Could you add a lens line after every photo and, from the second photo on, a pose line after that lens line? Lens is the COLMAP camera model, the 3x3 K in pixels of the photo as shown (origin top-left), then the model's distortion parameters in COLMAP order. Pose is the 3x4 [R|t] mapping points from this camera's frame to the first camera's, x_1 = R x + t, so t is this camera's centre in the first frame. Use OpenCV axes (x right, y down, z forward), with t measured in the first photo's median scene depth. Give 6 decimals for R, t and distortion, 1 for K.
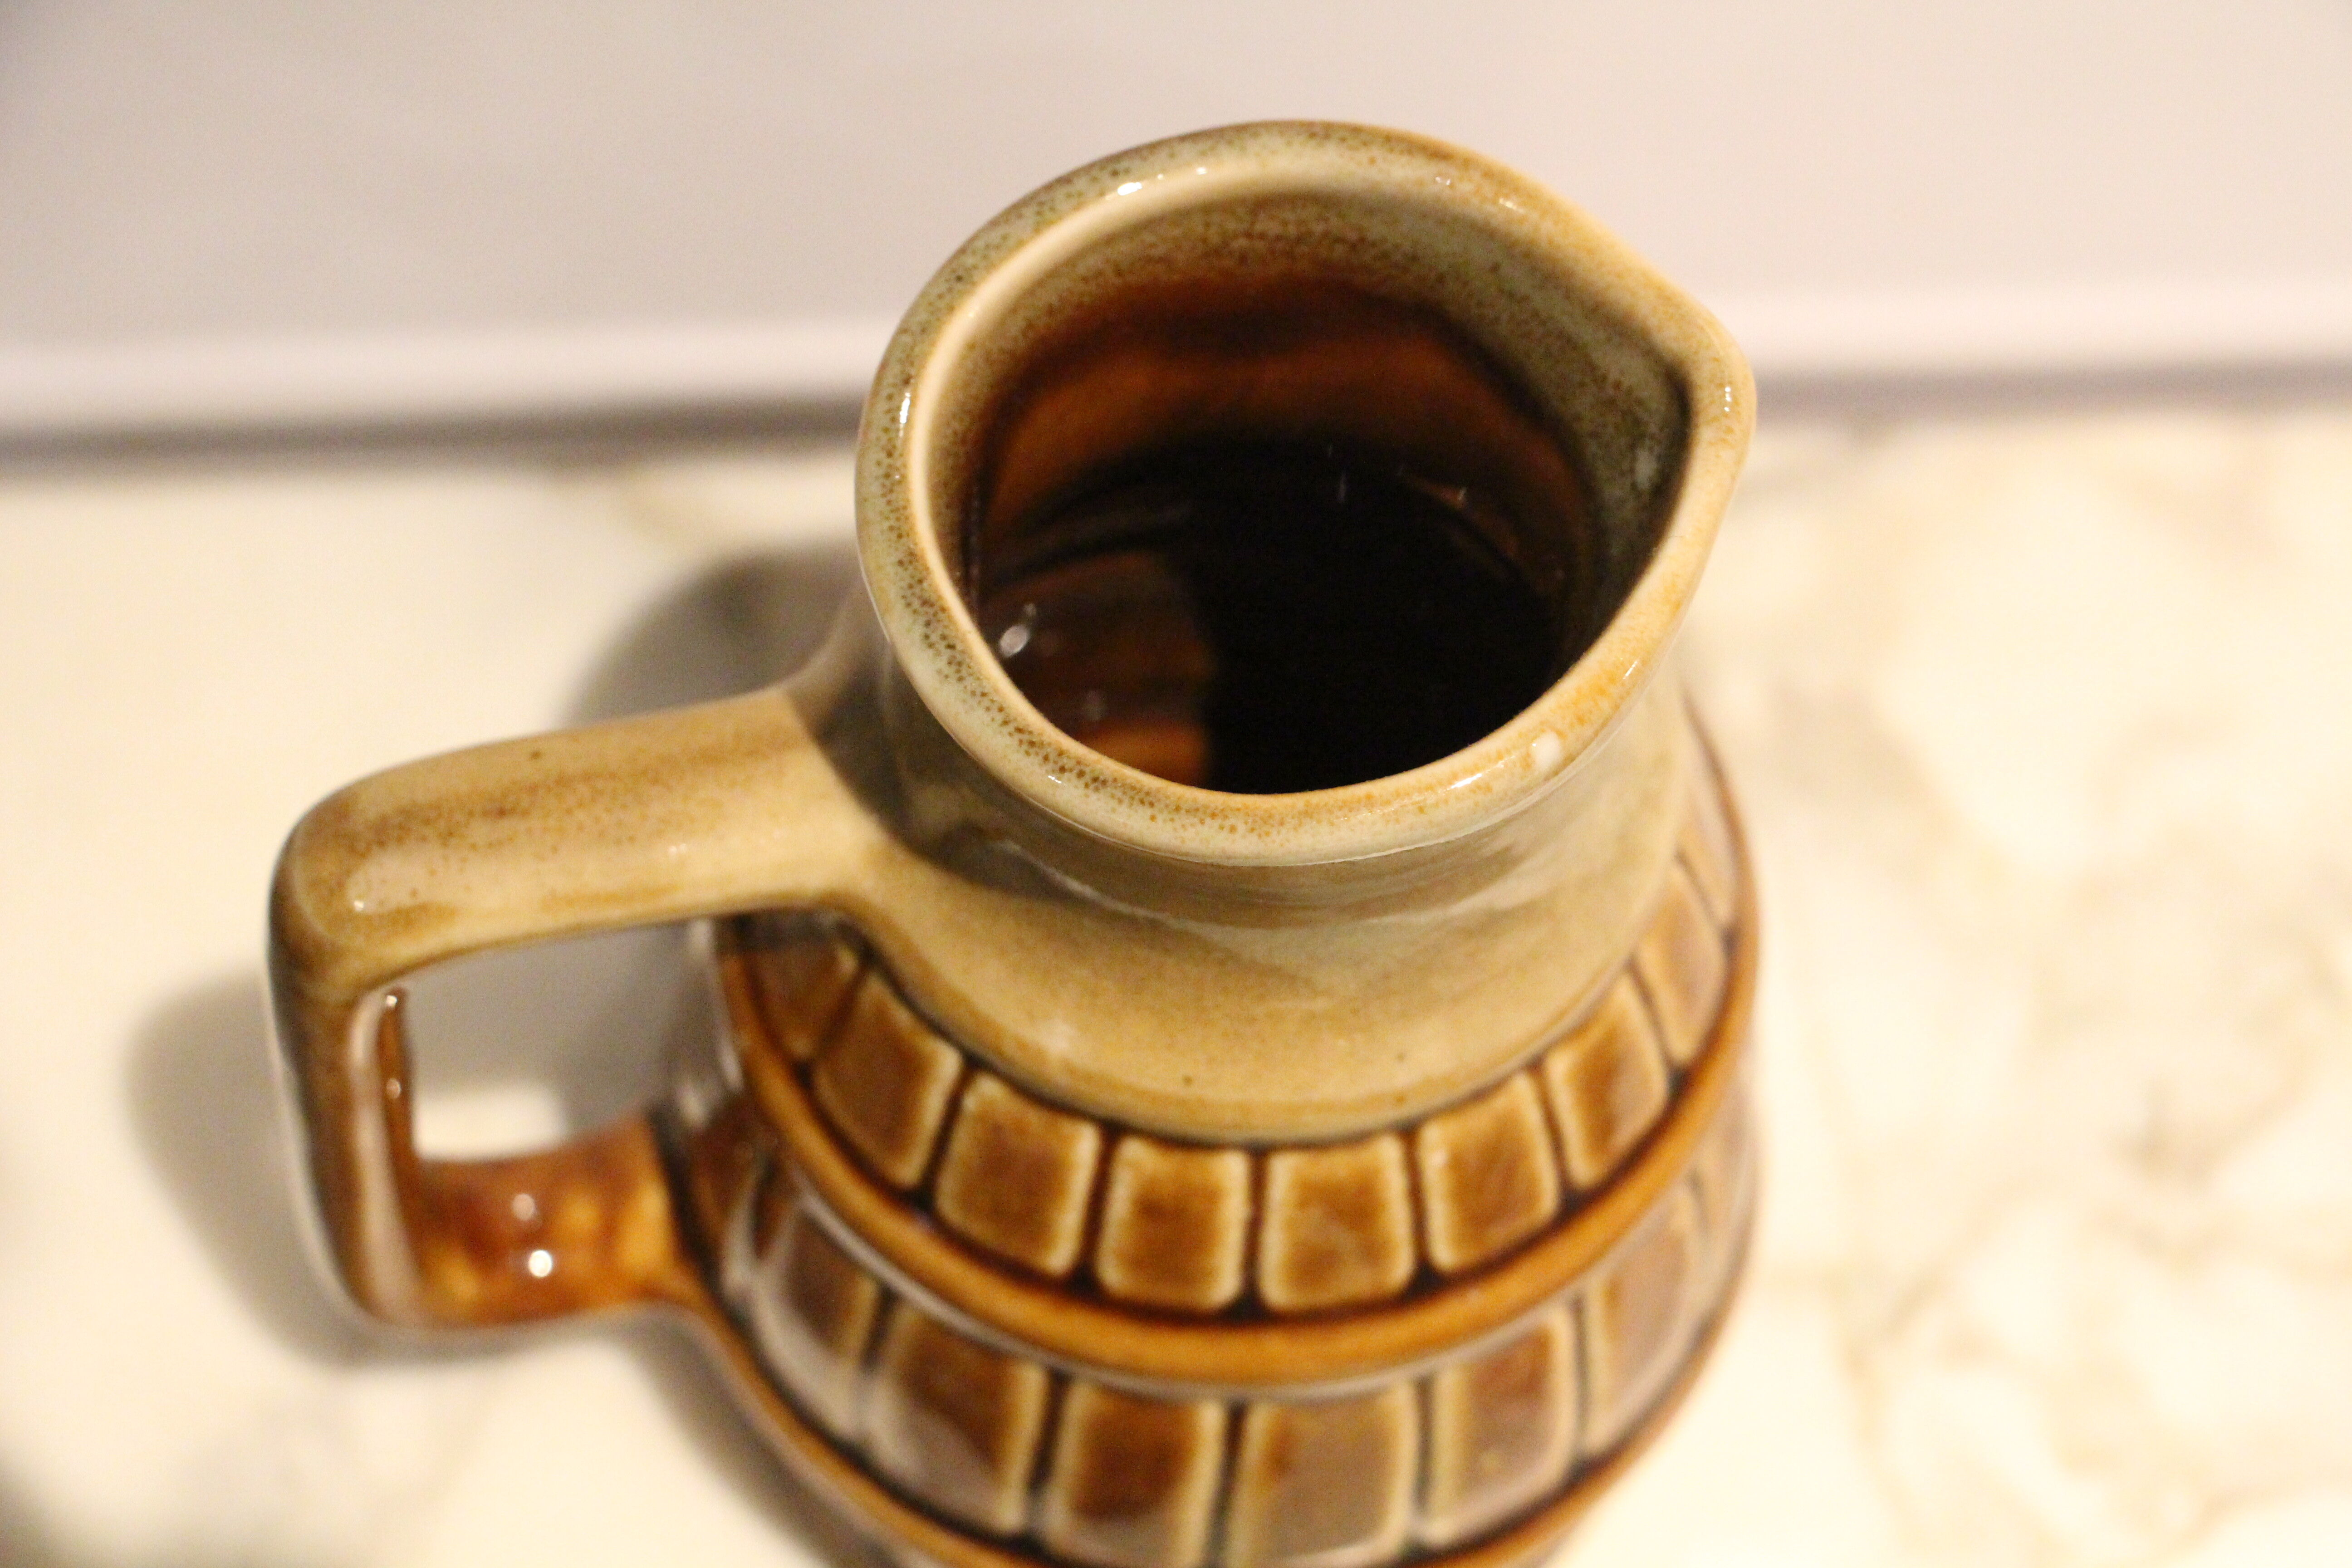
lens RADIAL K [[5179.7, 0, 1360.4], [0, 5179.7, 785.5], [0, 0, 1]] dist [0.013698, -0.045783]
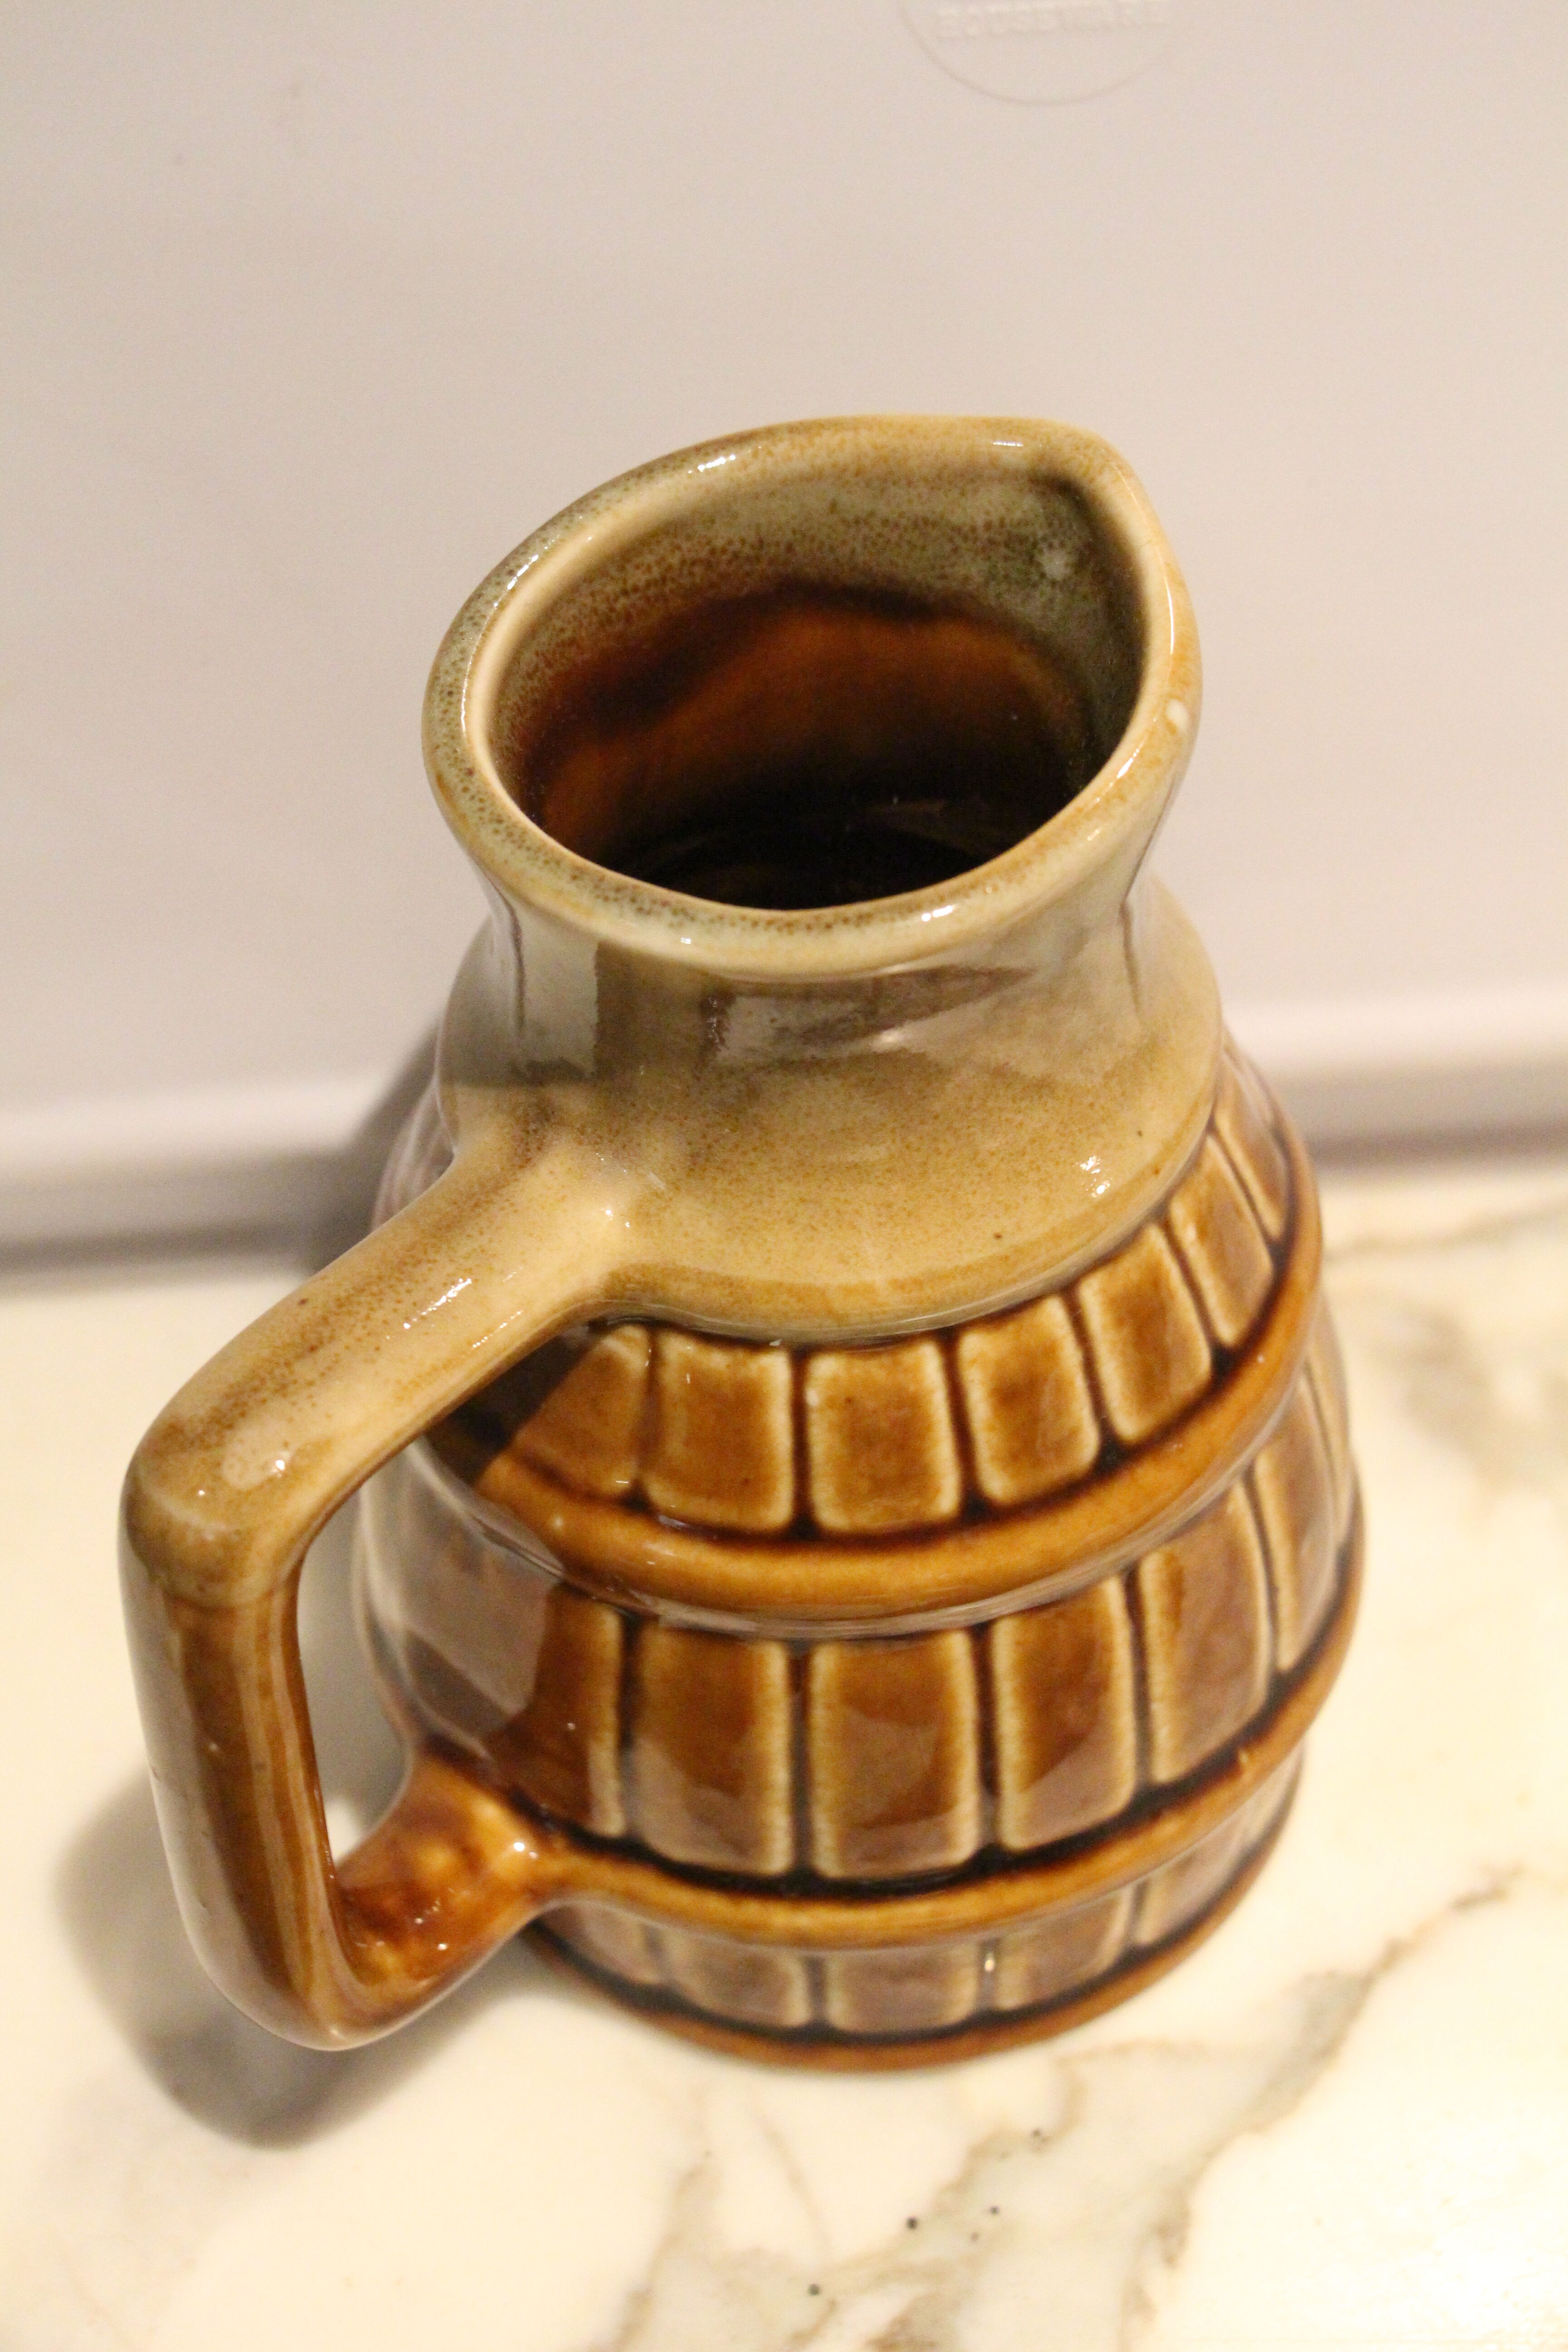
lens RADIAL K [[3969.3, 0, 784.0], [0, 3969.3, 1176.0], [0, 0, 1]] dist [-0.027213, 0.256816]
pose [[0.825538, -0.467919, 0.315499, -0.324359], [0.532714, 0.830653, -0.161958, 0.156340], [-0.186287, 0.301773, 0.935003, 0.231663]]
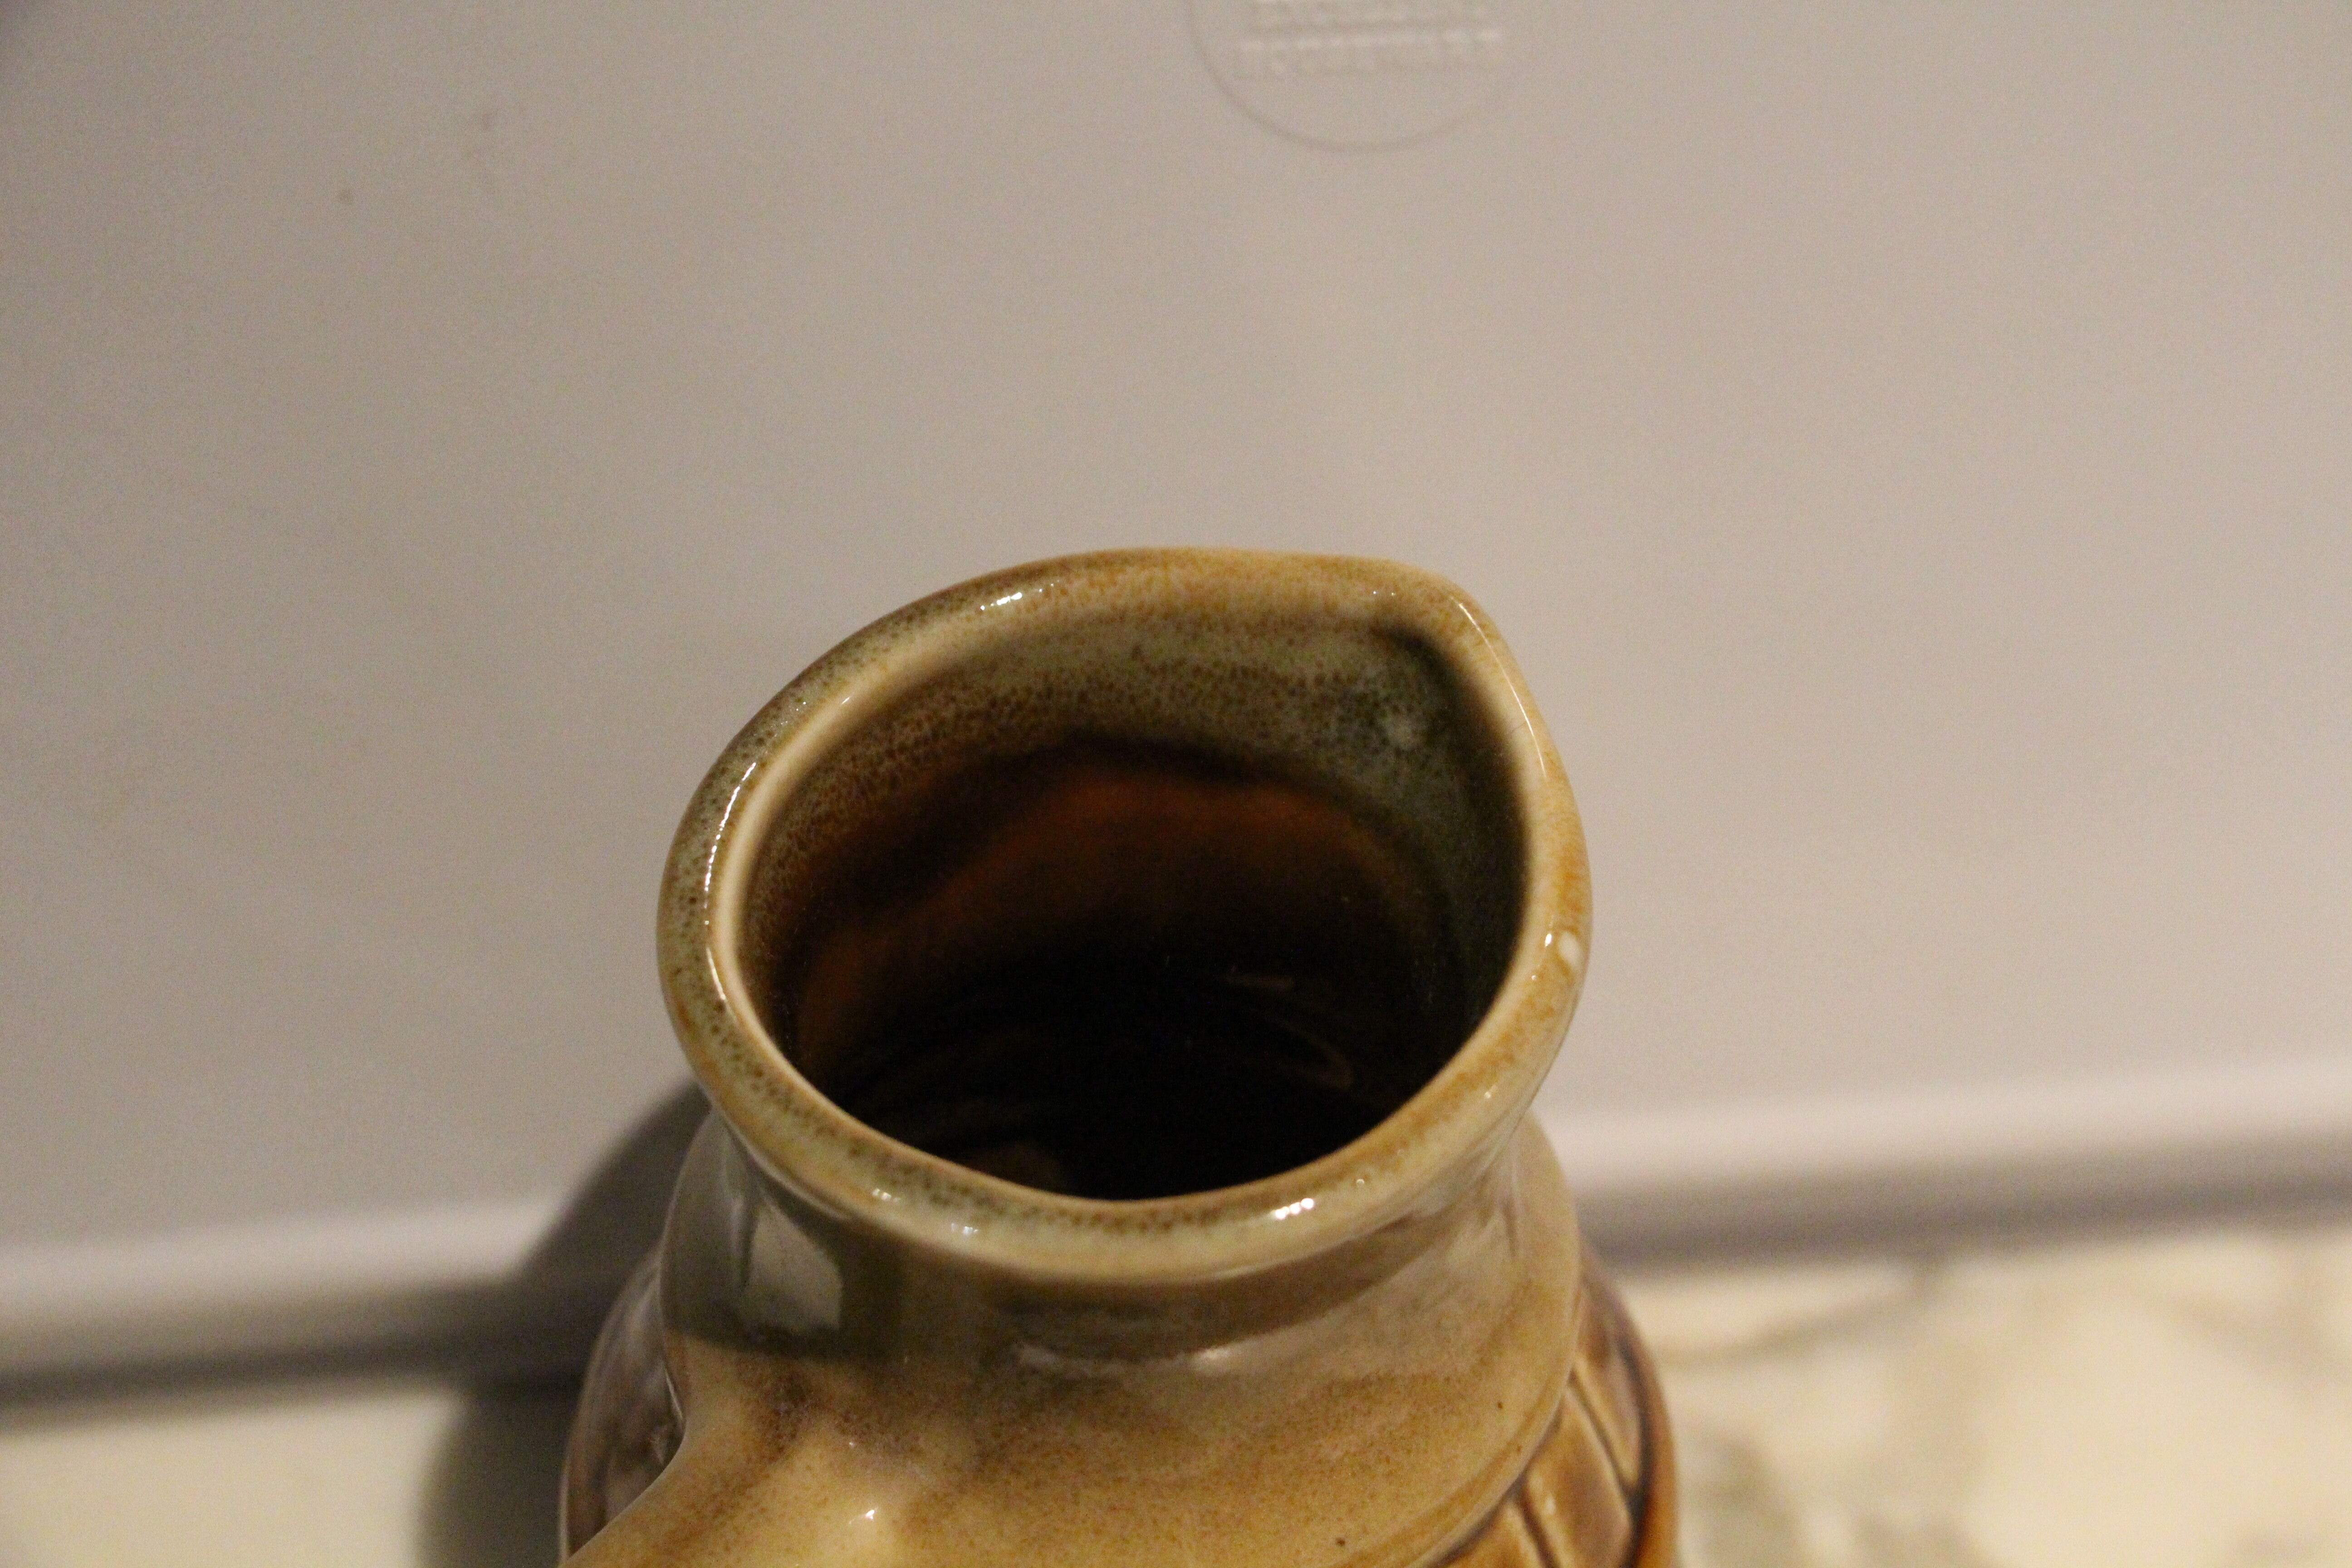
lens RADIAL K [[3969.3, 0, 1179.1], [0, 3969.3, 858.1], [0, 0, 1]] dist [-0.027213, 0.256816]
pose [[0.797252, -0.460452, 0.390350, -0.272190], [0.541214, 0.831633, -0.124392, 0.028071], [-0.267351, 0.310435, 0.912225, 0.334113]]
